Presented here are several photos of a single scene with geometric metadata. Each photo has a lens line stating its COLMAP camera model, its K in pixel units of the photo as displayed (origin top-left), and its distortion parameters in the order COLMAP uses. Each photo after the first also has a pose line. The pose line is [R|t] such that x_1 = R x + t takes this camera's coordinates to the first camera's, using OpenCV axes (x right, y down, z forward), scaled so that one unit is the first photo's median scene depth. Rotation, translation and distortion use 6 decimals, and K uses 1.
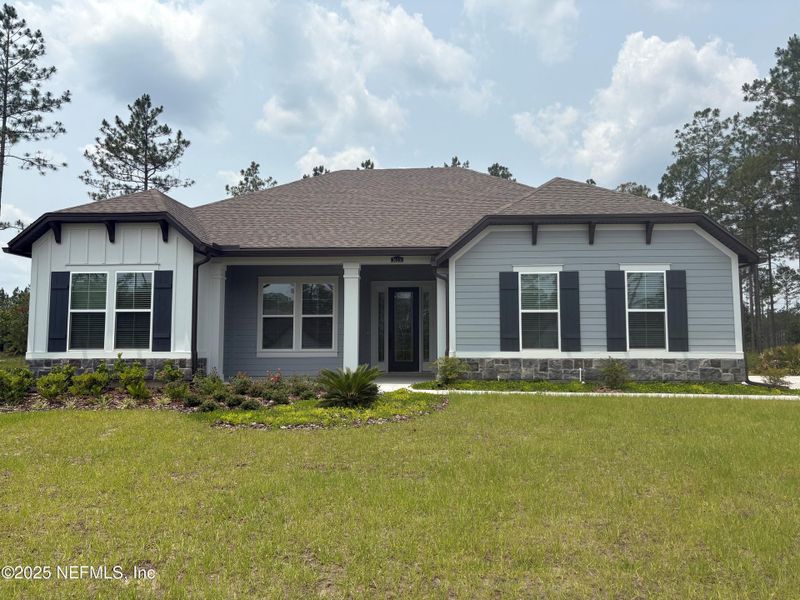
lens RADIAL K [[608.7, 0, 400.0], [0, 608.7, 300.0], [0, 0, 1]] dist [0.029601, -0.005144]
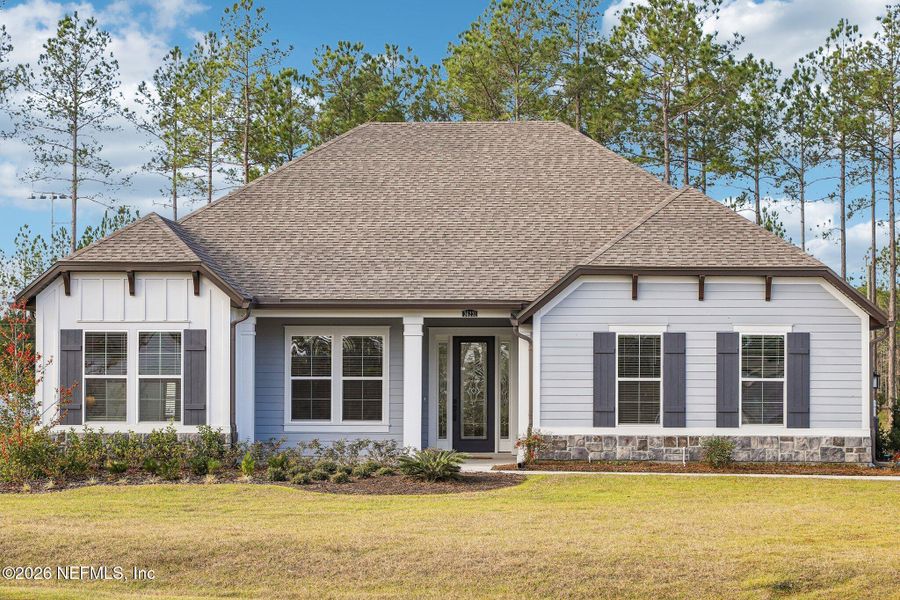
lens RADIAL K [[2038.4, 0, 450.0], [0, 2038.4, 300.0], [0, 0, 1]] dist [-0.024514, 0.257445]
pose [[0.999801, 0.005603, 0.019156, -0.087309], [-0.006266, 0.999378, 0.034713, -0.187040], [-0.018949, -0.034826, 0.999214, -1.801349]]
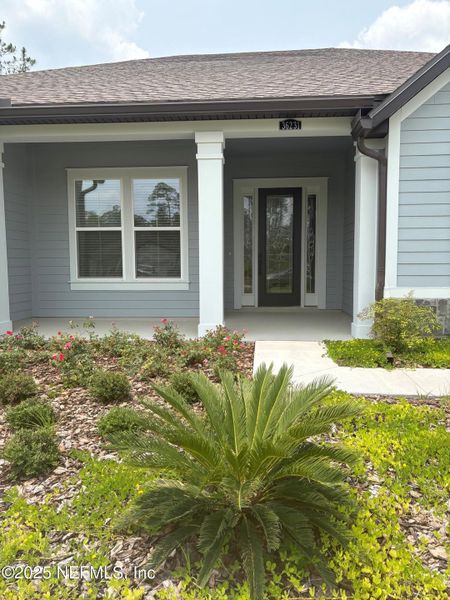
lens RADIAL K [[456.6, 0, 225.0], [0, 456.6, 300.0], [0, 0, 1]] dist [0.029601, -0.005144]
pose [[0.999851, -0.003164, -0.016956, -0.061869], [0.005851, 0.986959, 0.160865, 0.026489], [0.016226, -0.160940, 0.986831, 0.569766]]
